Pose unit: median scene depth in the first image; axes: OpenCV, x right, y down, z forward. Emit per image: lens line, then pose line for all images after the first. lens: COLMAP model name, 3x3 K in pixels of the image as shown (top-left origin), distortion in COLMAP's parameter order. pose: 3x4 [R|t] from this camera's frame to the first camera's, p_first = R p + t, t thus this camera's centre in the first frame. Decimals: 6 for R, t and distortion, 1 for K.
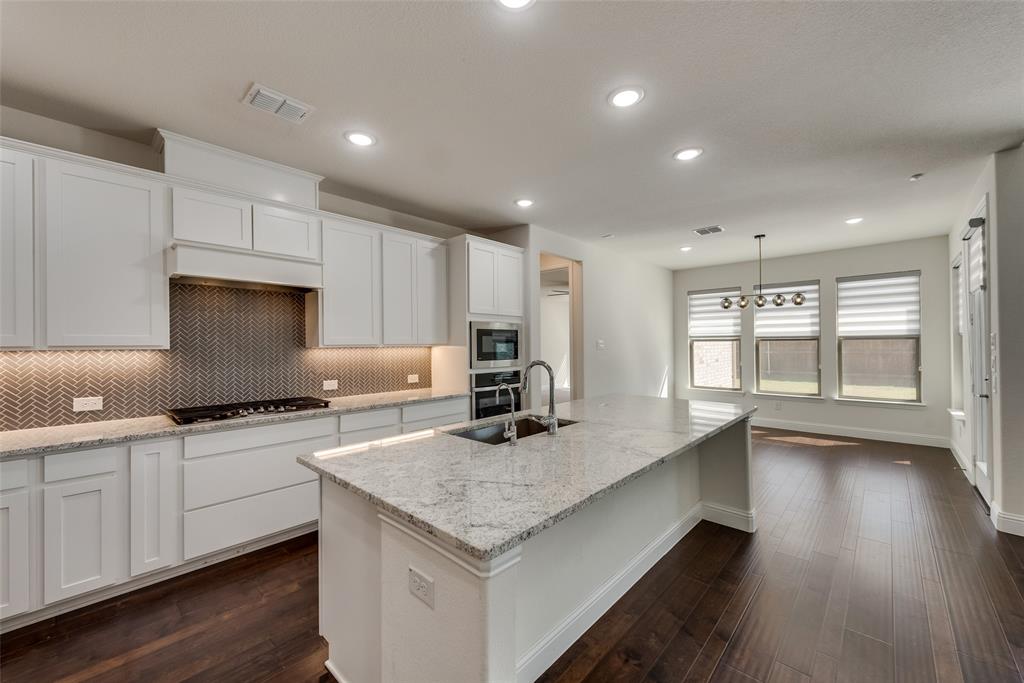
lens RADIAL K [[398.2, 0, 513.6], [0, 398.2, 347.2], [0, 0, 1]] dist [-0.001084, -0.000154]
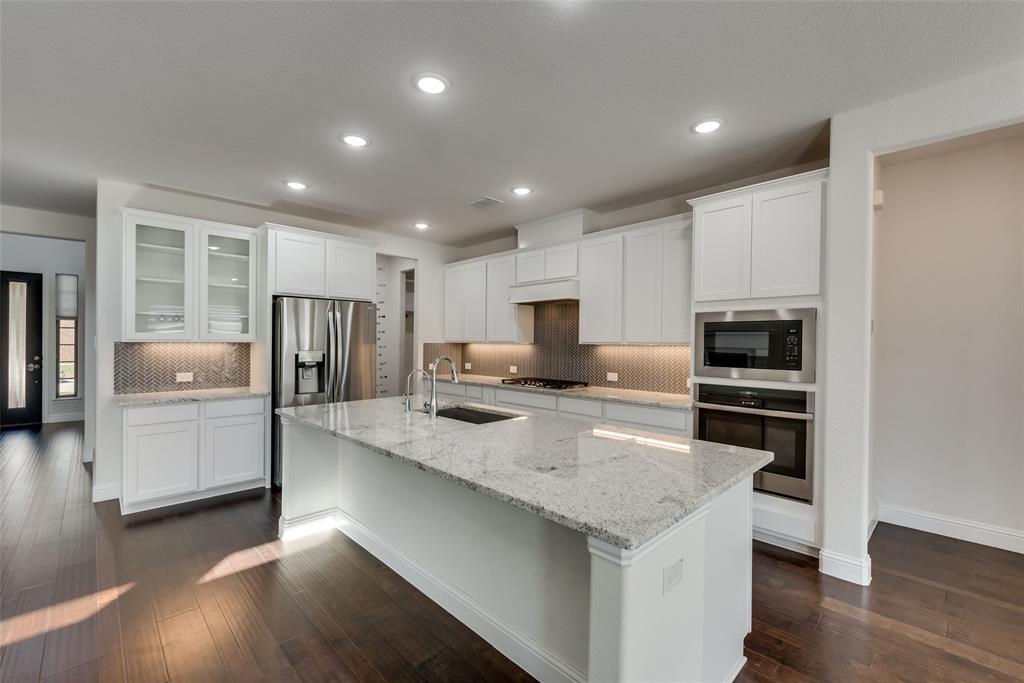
lens RADIAL K [[436.8, 0, 516.4], [0, 436.8, 335.5], [0, 0, 1]] dist [-0.002182, -0.000444]
pose [[-0.049456, -0.003863, -0.998769, 0.812508], [-0.011076, 0.999933, -0.003319, -0.017926], [0.998715, 0.010899, -0.049496, 0.767019]]
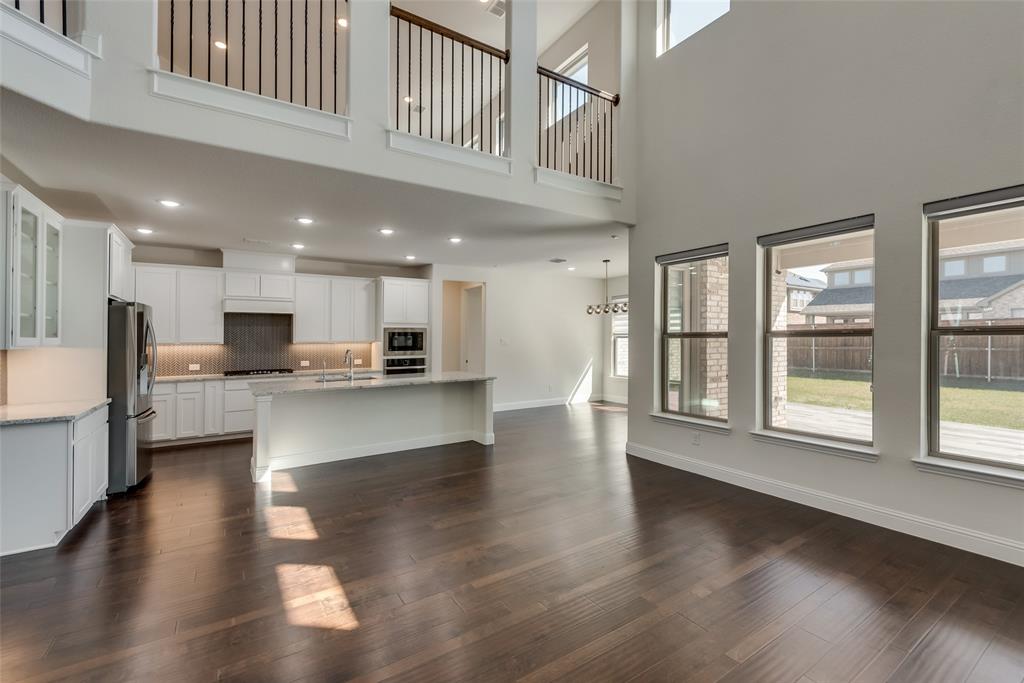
lens RADIAL K [[436.8, 0, 516.4], [0, 436.8, 335.5], [0, 0, 1]] dist [-0.002182, -0.000444]
pose [[0.970462, -0.002927, -0.241237, 0.966597], [-0.000347, 0.999908, -0.013527, -0.008215], [0.241254, 0.013211, 0.970372, -0.723977]]
